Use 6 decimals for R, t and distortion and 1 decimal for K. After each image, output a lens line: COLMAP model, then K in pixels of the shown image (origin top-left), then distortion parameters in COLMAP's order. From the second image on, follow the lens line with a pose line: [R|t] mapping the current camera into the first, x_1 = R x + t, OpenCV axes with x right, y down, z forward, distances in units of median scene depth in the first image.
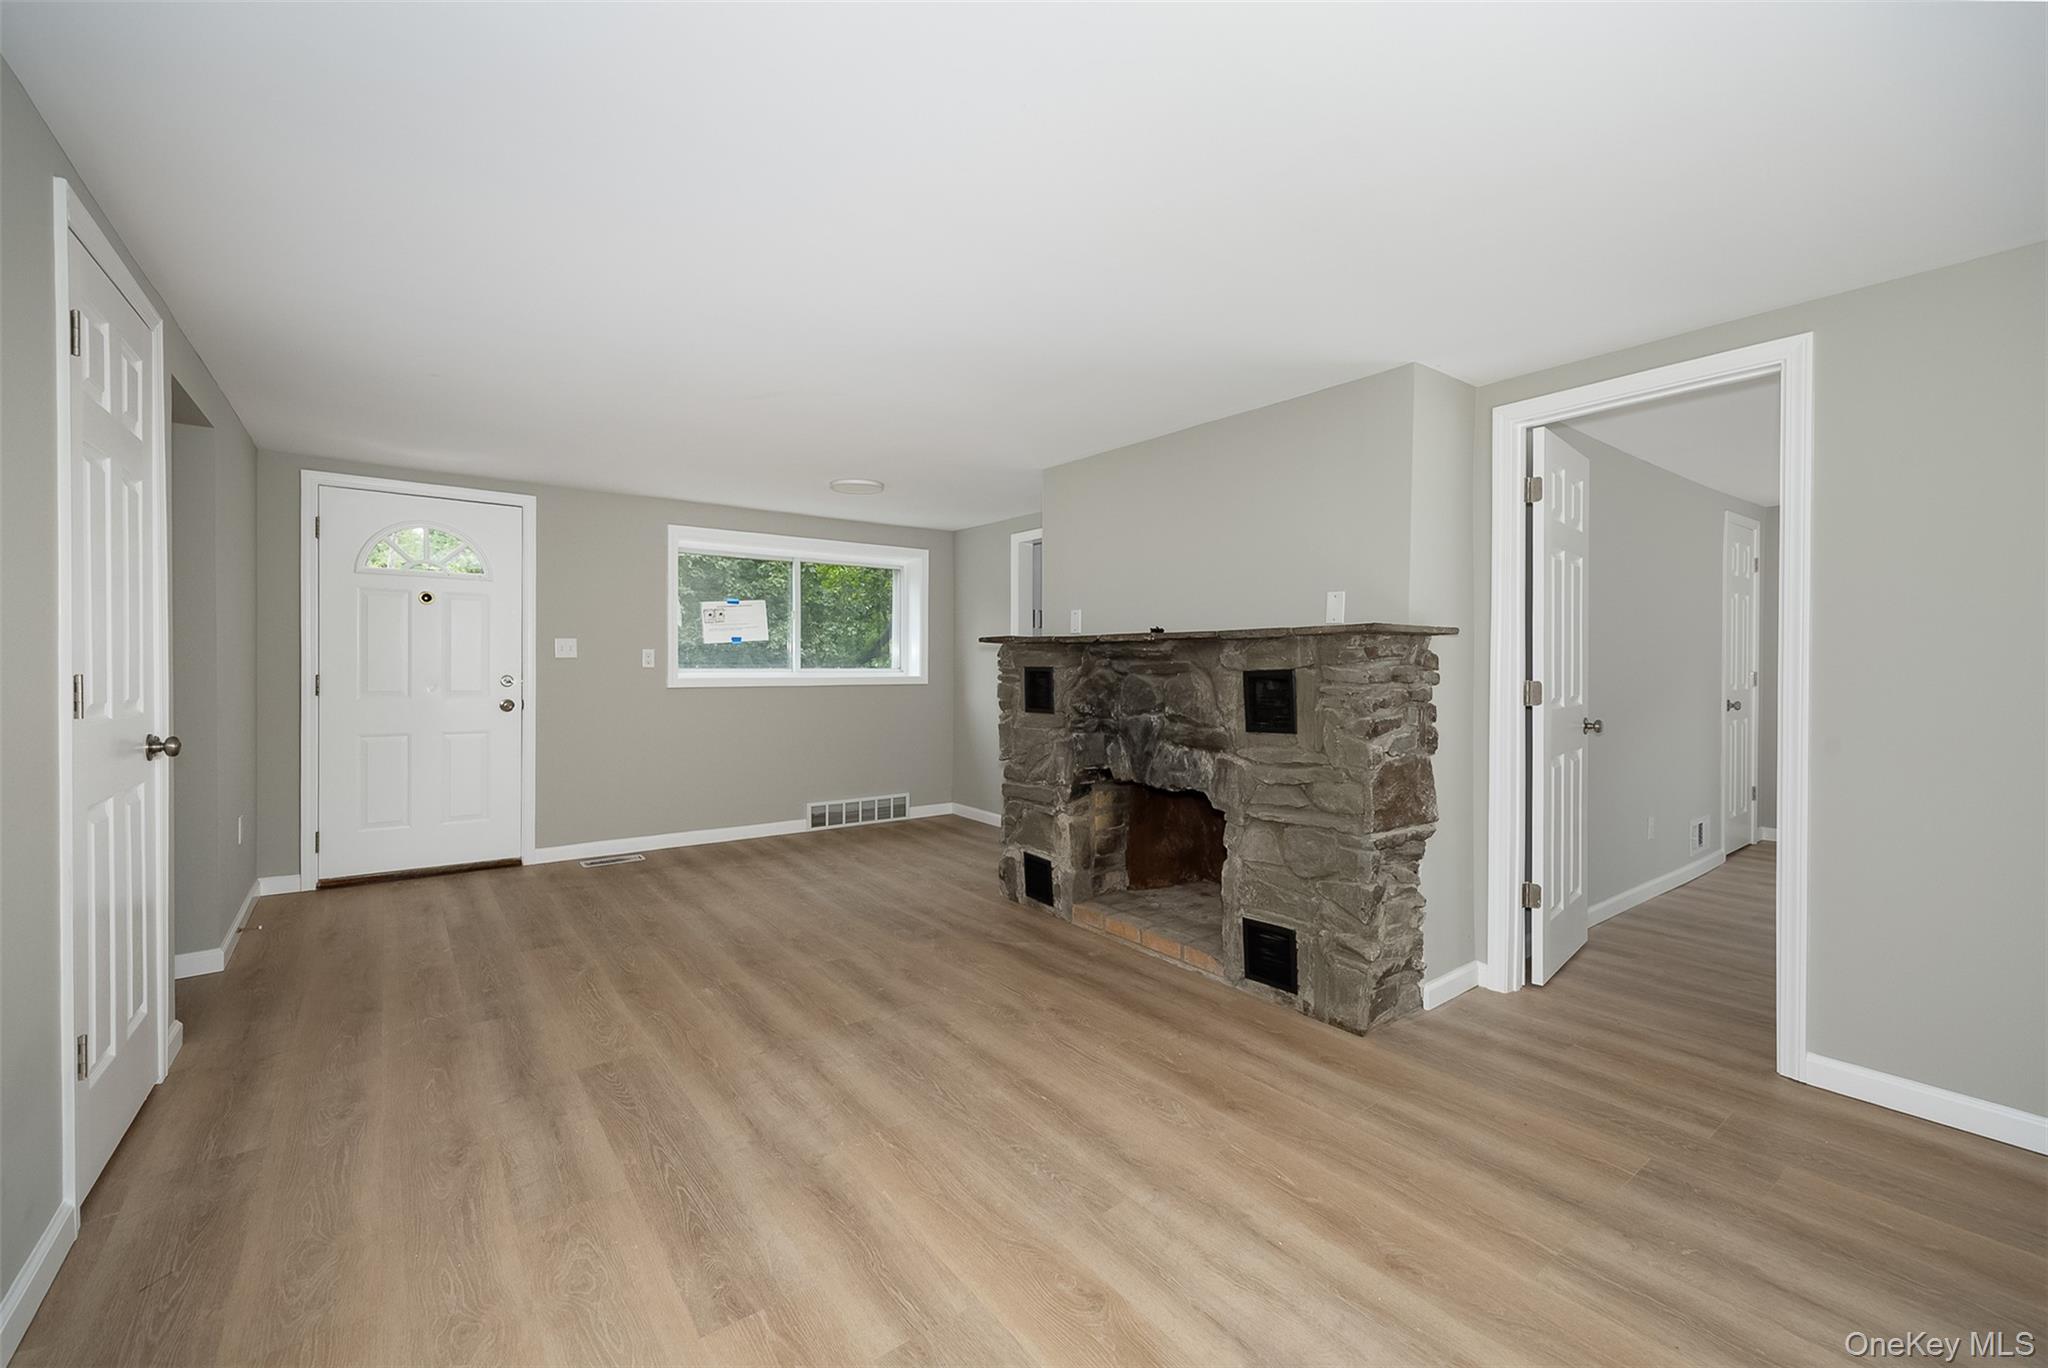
lens RADIAL K [[818.4, 0, 1016.7], [0, 818.4, 672.8], [0, 0, 1]] dist [0.001958, -0.000333]
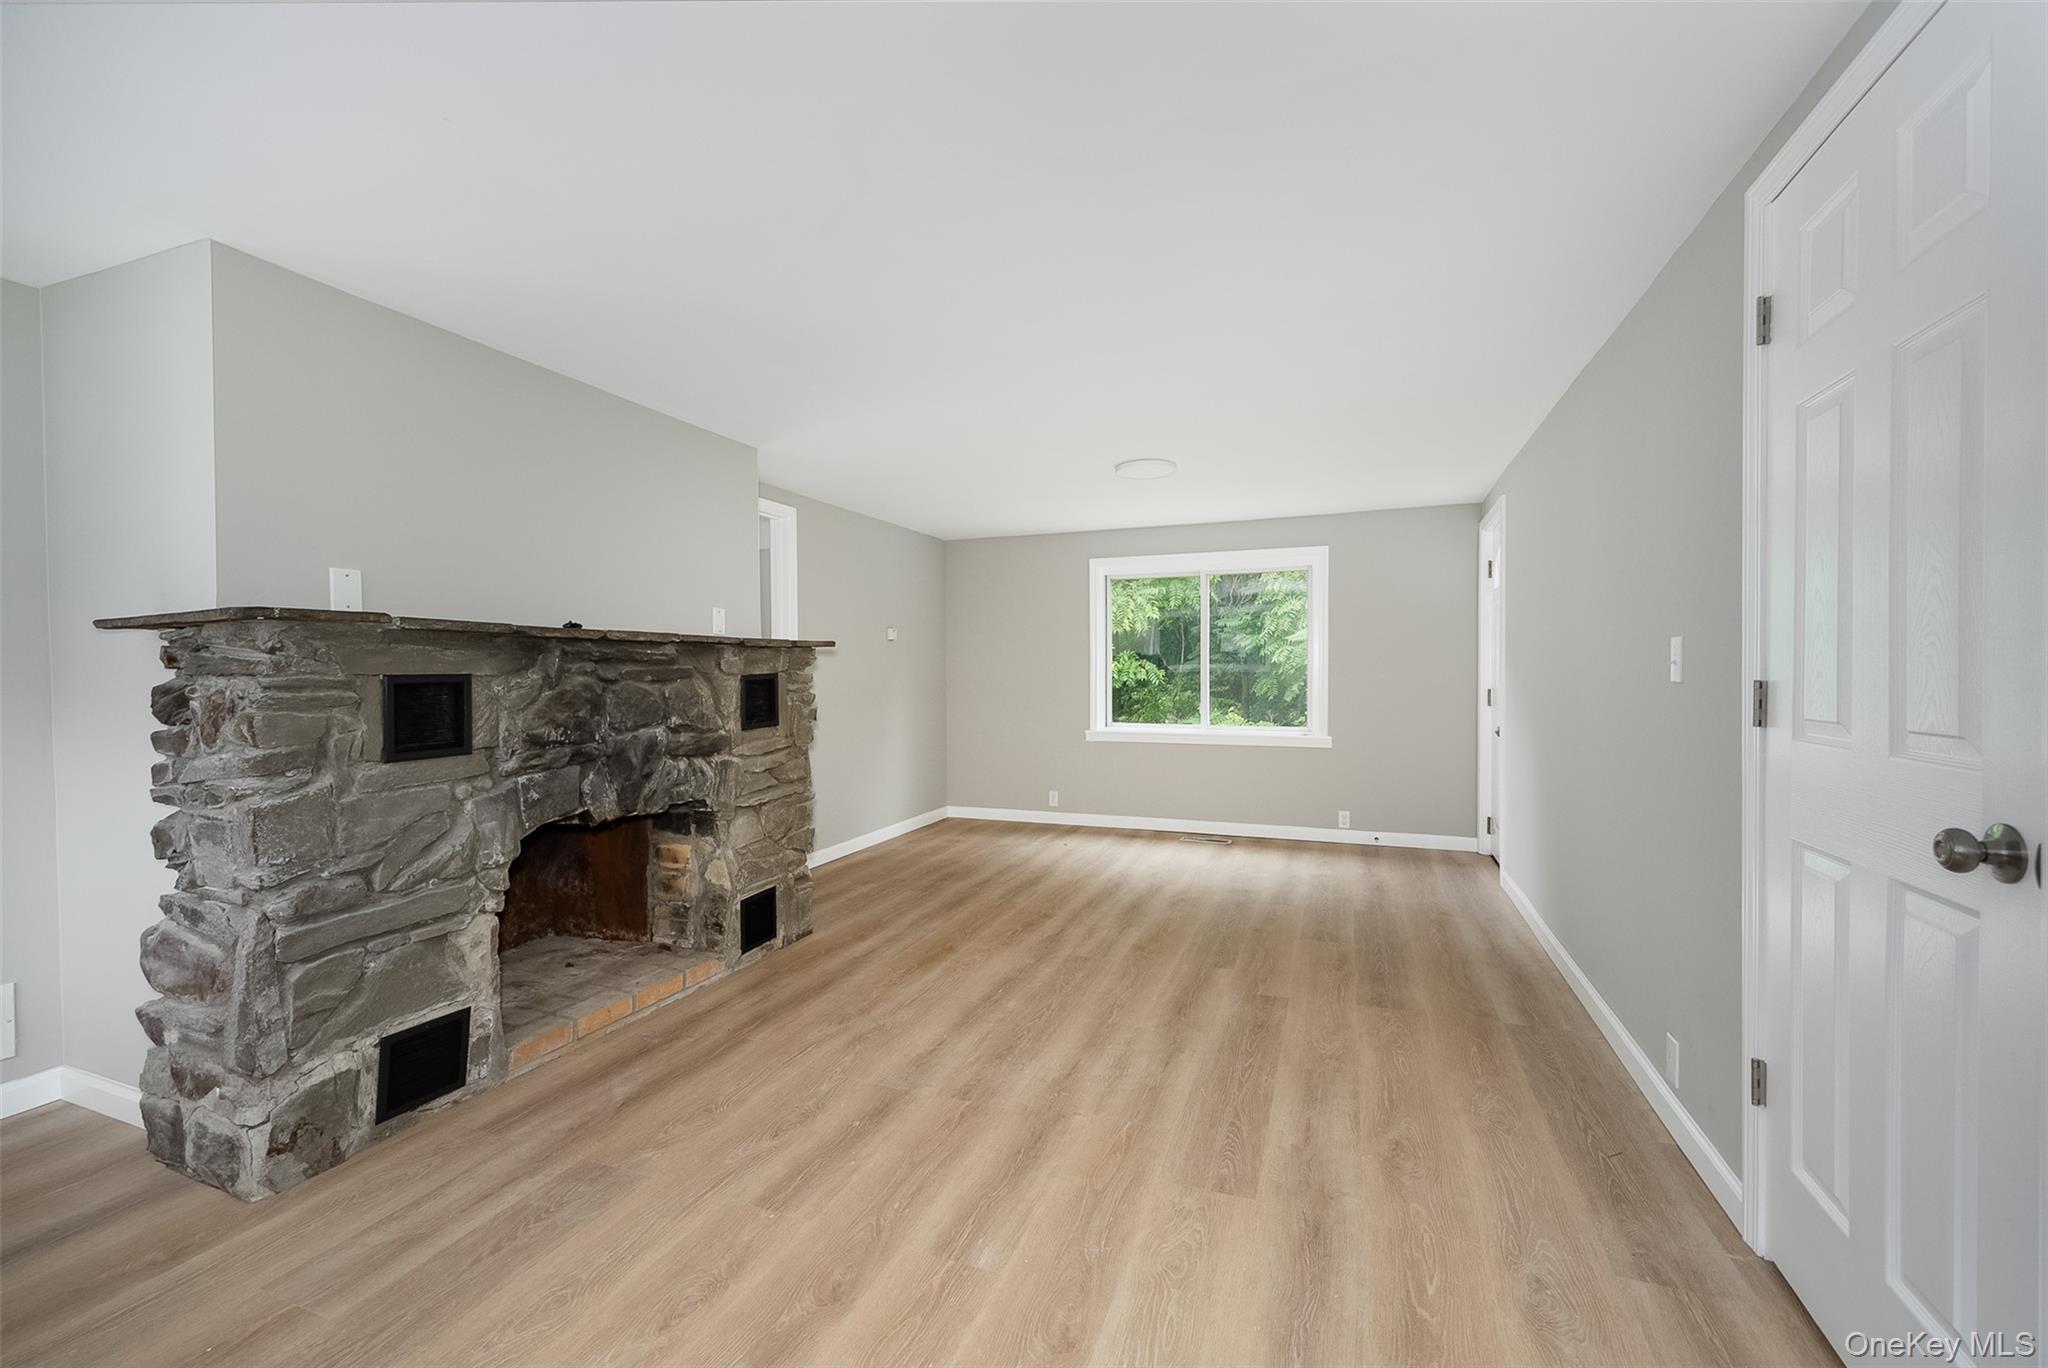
lens RADIAL K [[818.4, 0, 1011.3], [0, 818.4, 678.5], [0, 0, 1]] dist [0.001958, -0.000333]
pose [[-0.504186, -0.010302, 0.863533, -0.797765], [0.010530, 0.999781, 0.018075, -0.013108], [-0.863531, 0.018206, -0.503968, 1.163786]]
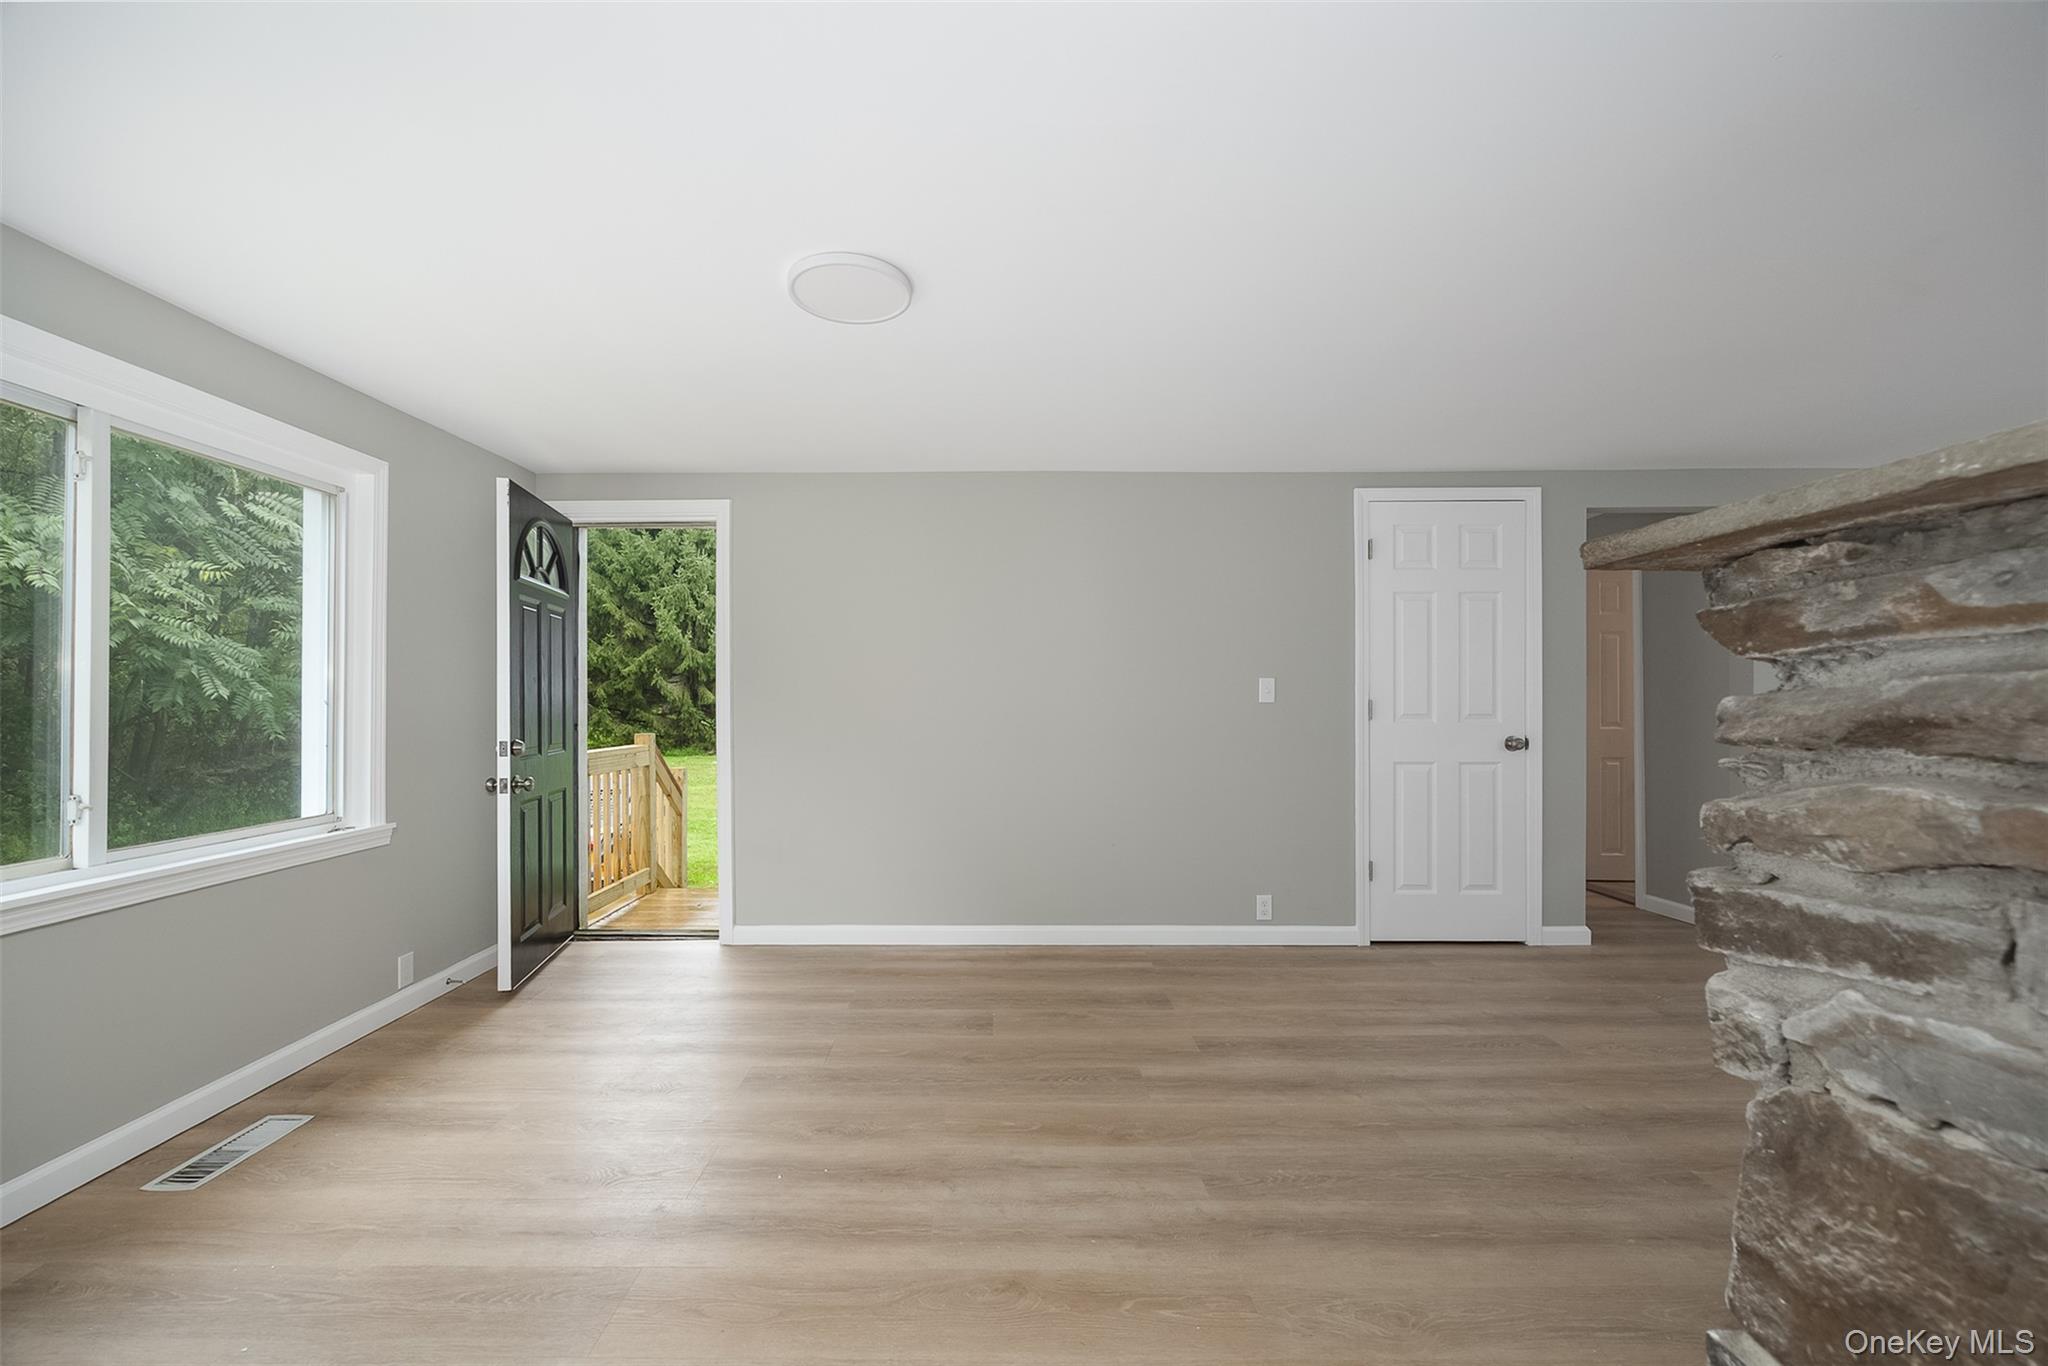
lens RADIAL K [[818.4, 0, 1009.0], [0, 818.4, 693.9], [0, 0, 1]] dist [0.001958, -0.000333]
pose [[-0.596203, -0.011288, -0.802754, 0.636743], [-0.011231, 0.999921, -0.005719, 0.009788], [0.802755, 0.005606, -0.596283, 0.799471]]
